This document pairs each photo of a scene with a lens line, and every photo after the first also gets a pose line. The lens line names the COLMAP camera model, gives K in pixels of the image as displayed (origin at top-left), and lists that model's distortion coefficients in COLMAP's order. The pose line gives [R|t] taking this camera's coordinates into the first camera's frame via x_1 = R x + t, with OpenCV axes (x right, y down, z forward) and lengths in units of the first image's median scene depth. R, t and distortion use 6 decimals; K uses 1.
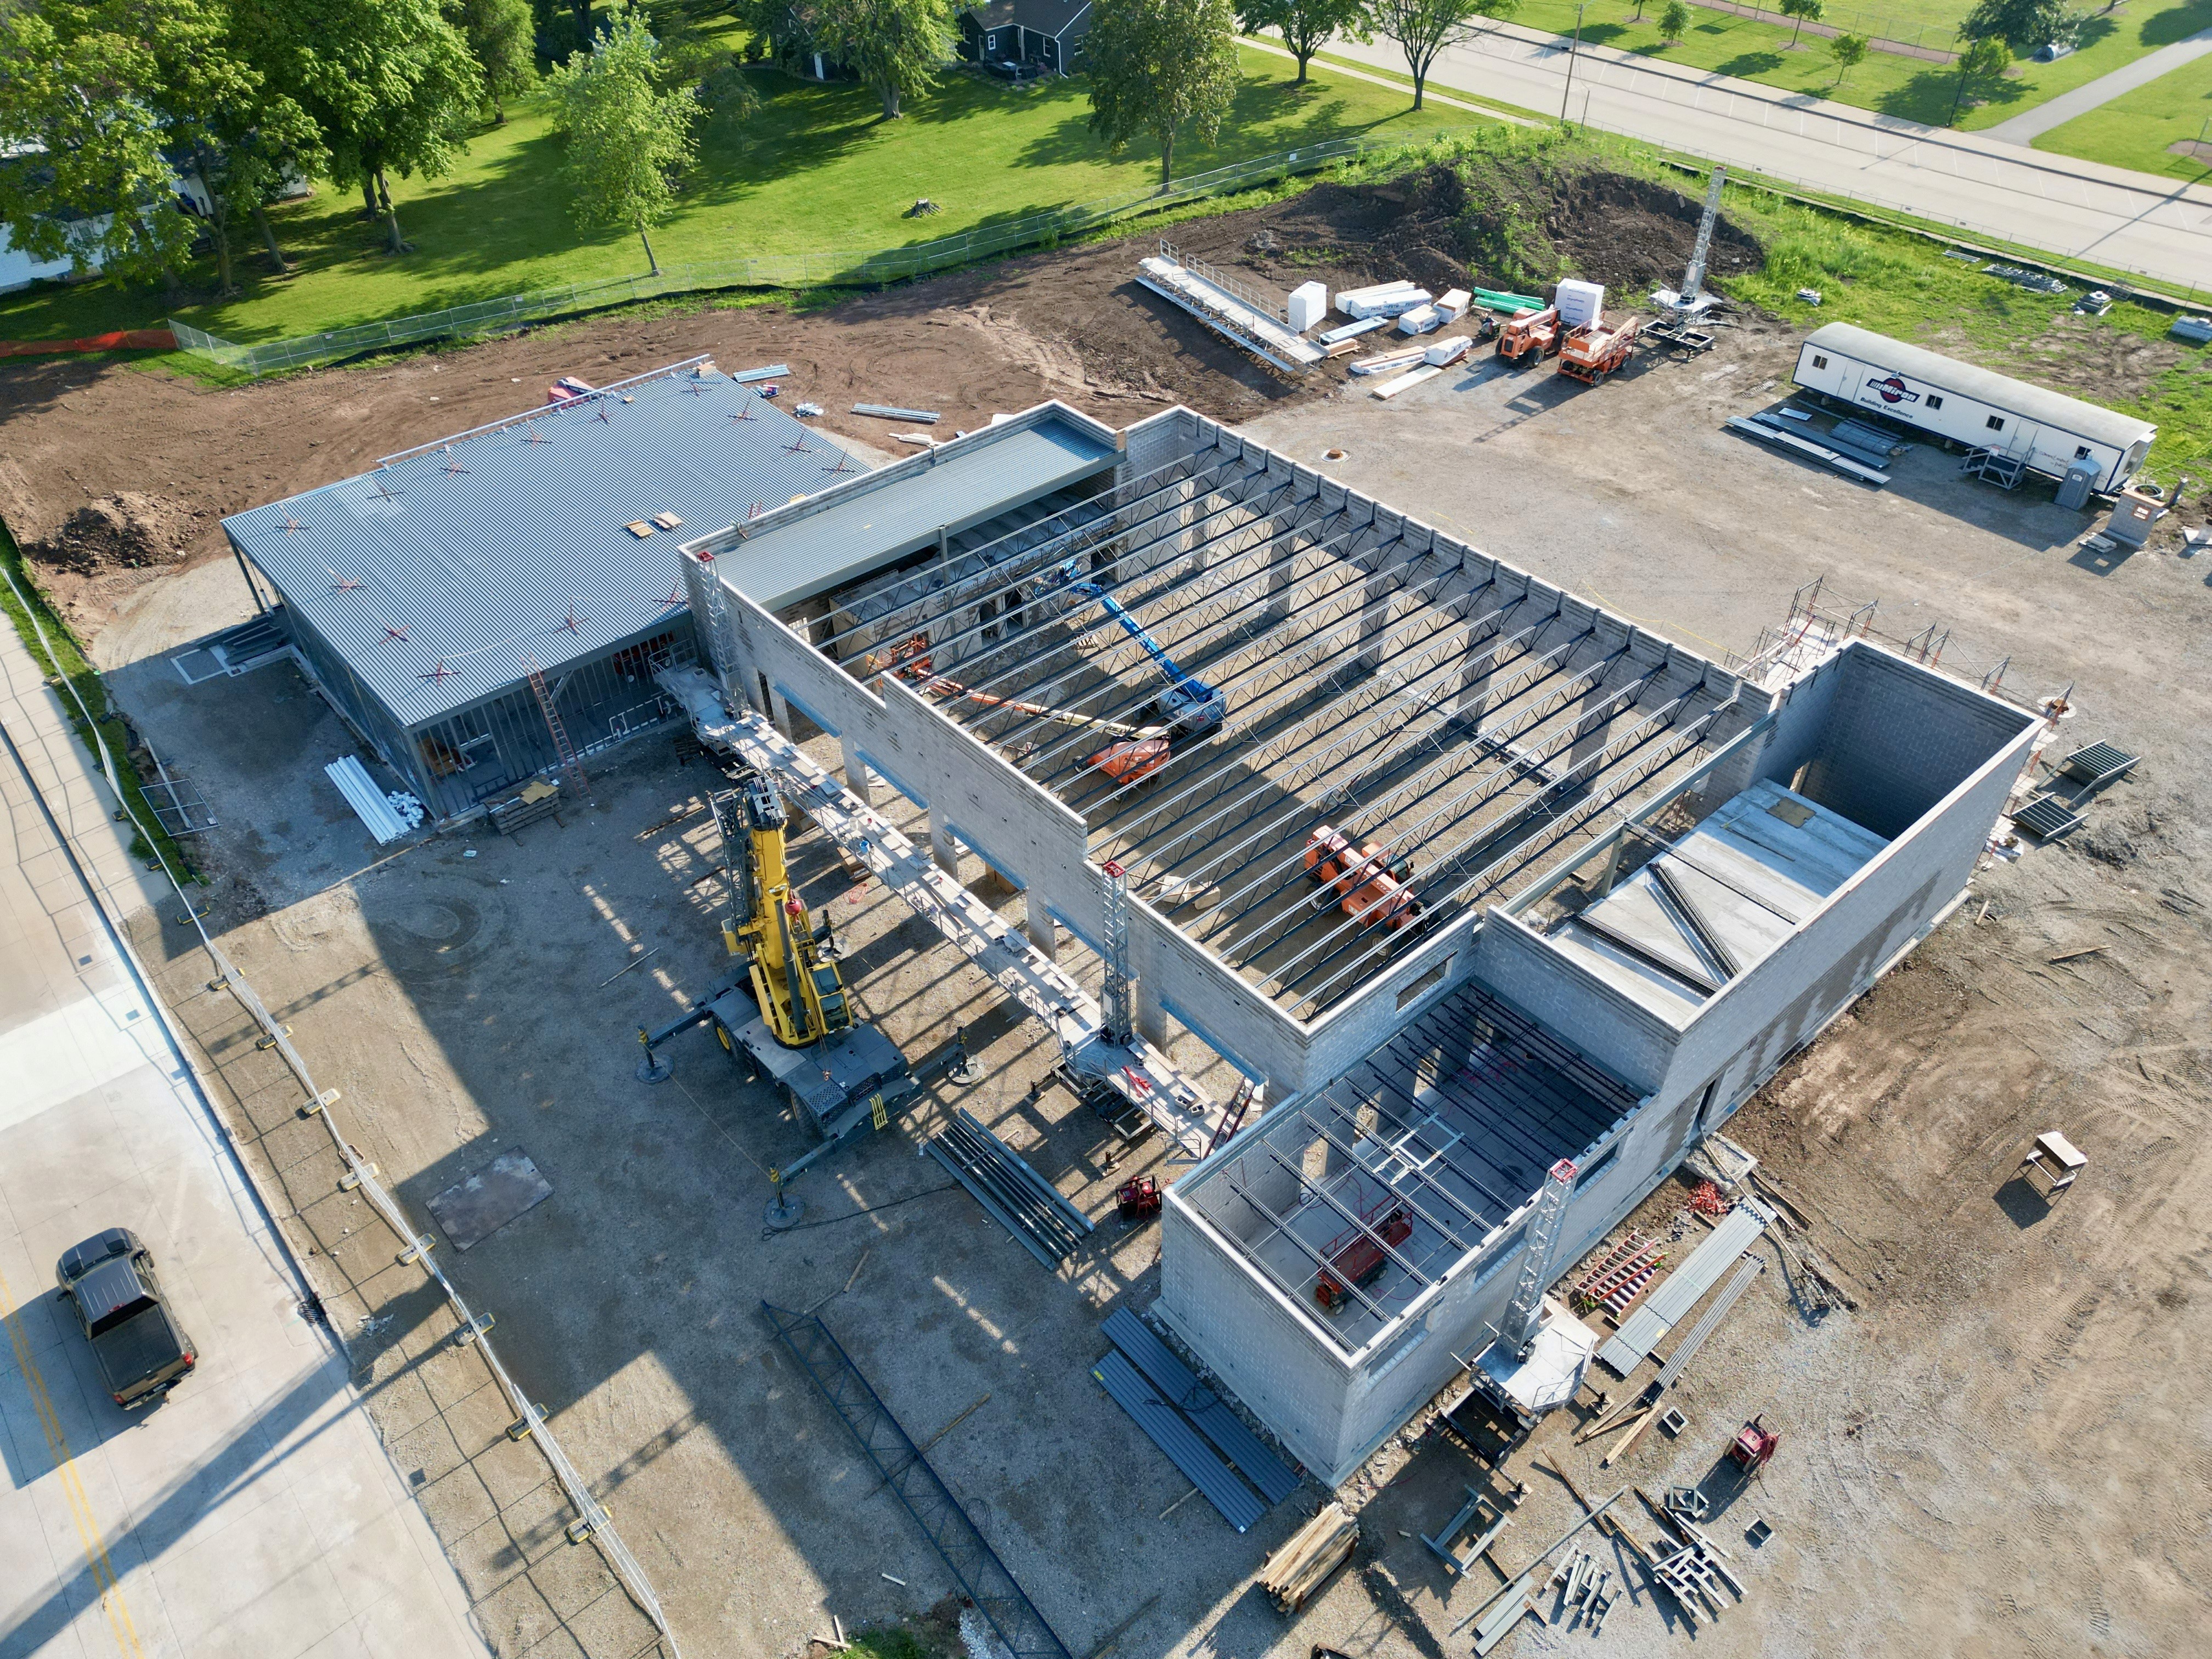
lens RADIAL K [[1576.1, 0, 1123.3], [0, 1576.1, 812.4], [0, 0, 1]] dist [0.072888, -0.066023]
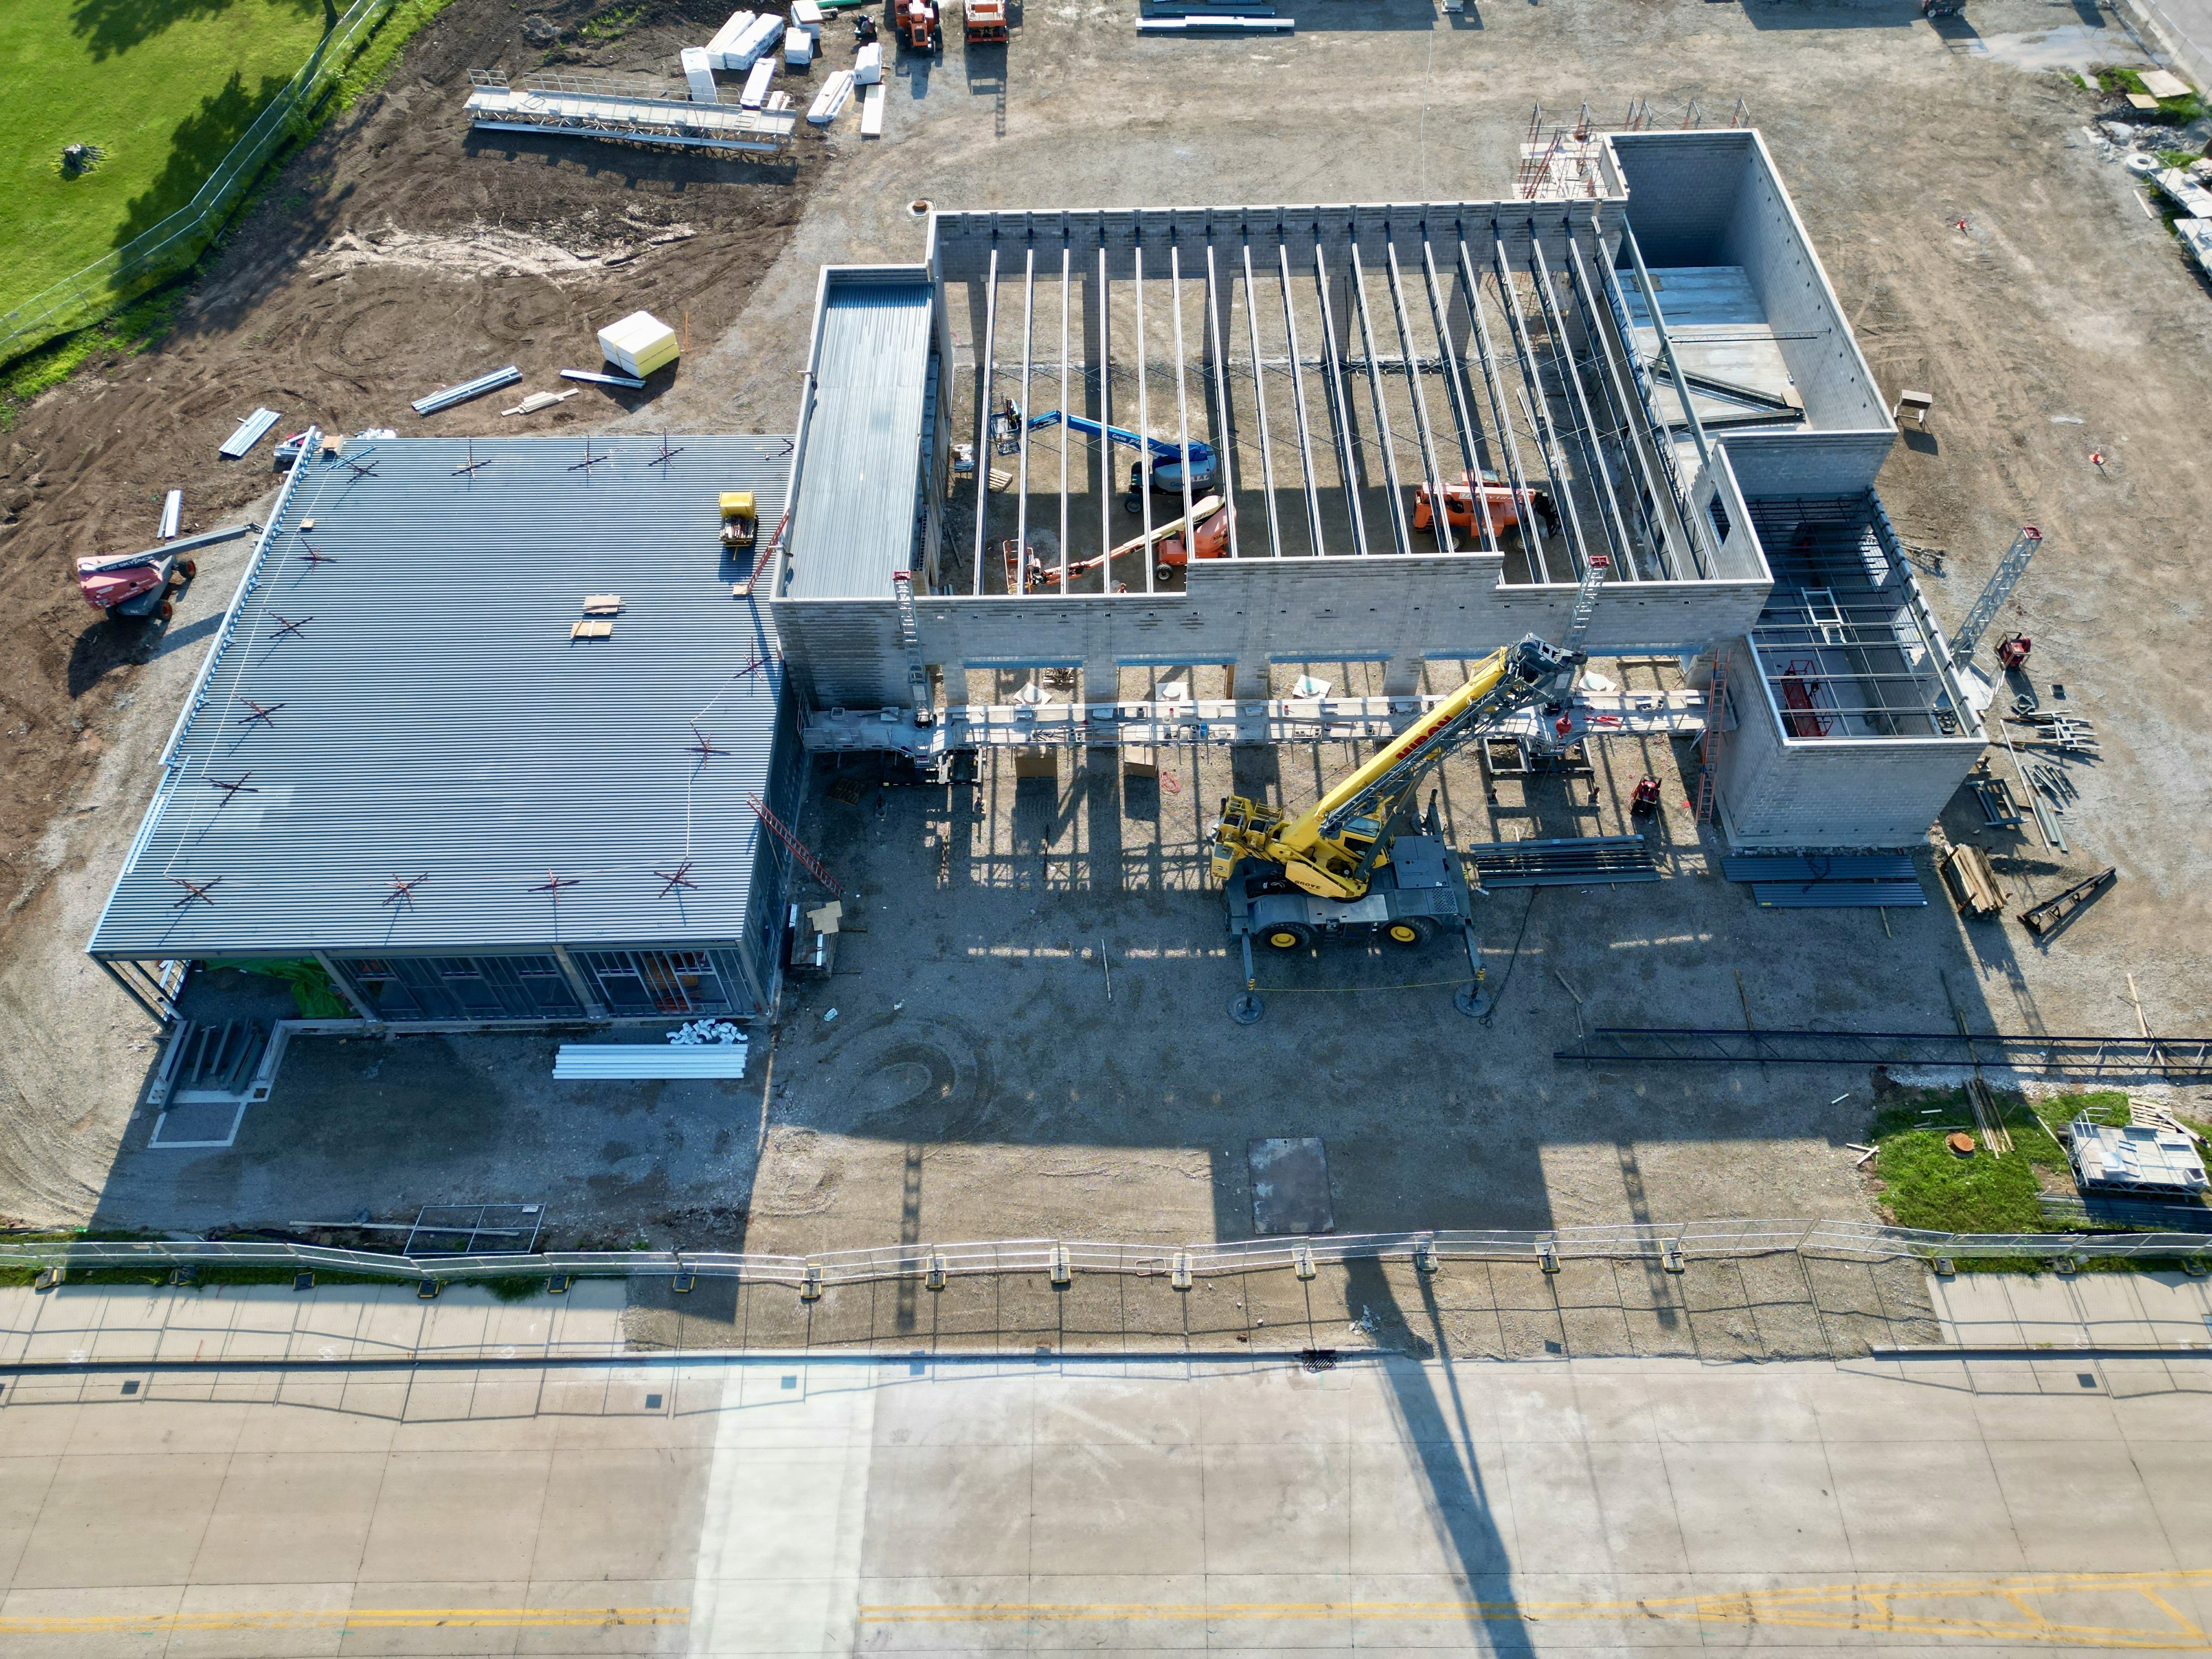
lens RADIAL K [[1576.1, 0, 1123.3], [0, 1576.1, 812.4], [0, 0, 1]] dist [0.072888, -0.066023]
pose [[0.643543, -0.602983, 0.471449, -0.677905], [0.493322, 0.797699, 0.346856, -0.298777], [-0.585223, 0.009359, 0.810819, 0.203801]]
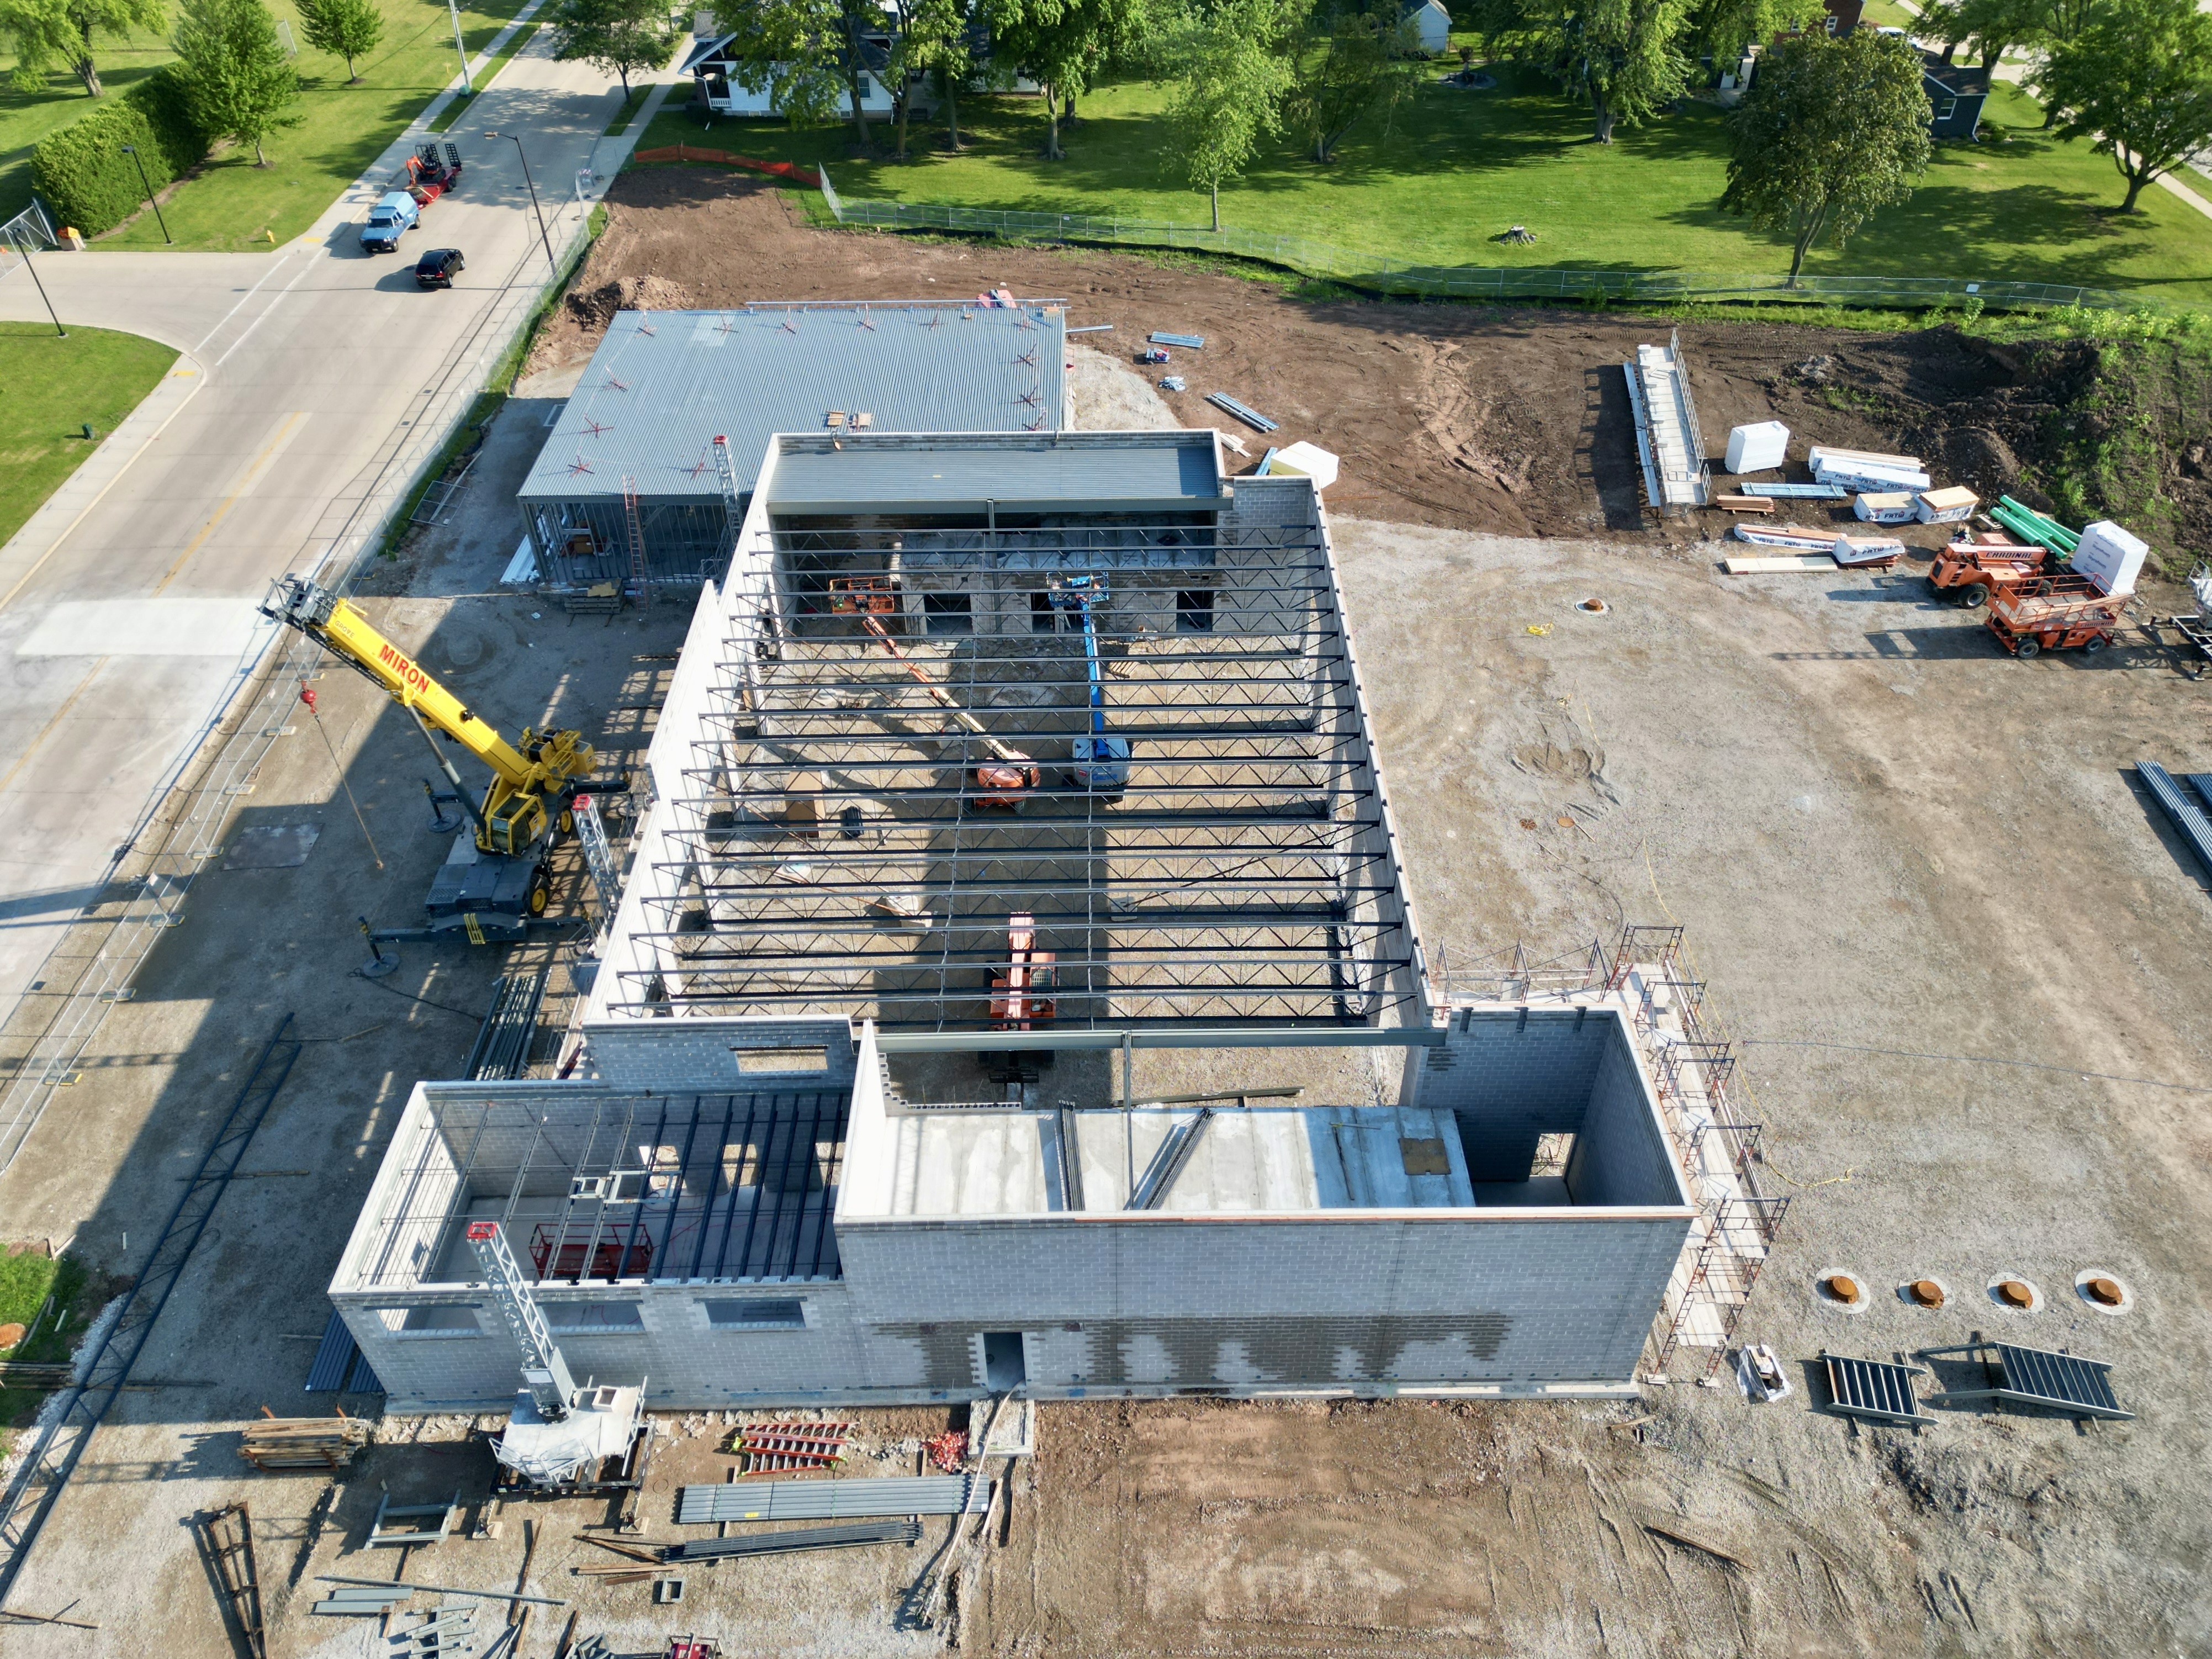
lens RADIAL K [[1605.4, 0, 1106.0], [0, 1605.4, 829.5], [0, 0, 1]] dist [0.075201, -0.071283]
pose [[0.756403, 0.427660, -0.494935, 0.597604], [-0.423160, 0.896925, 0.128299, -0.172276], [0.498788, 0.112391, 0.859406, 0.203858]]
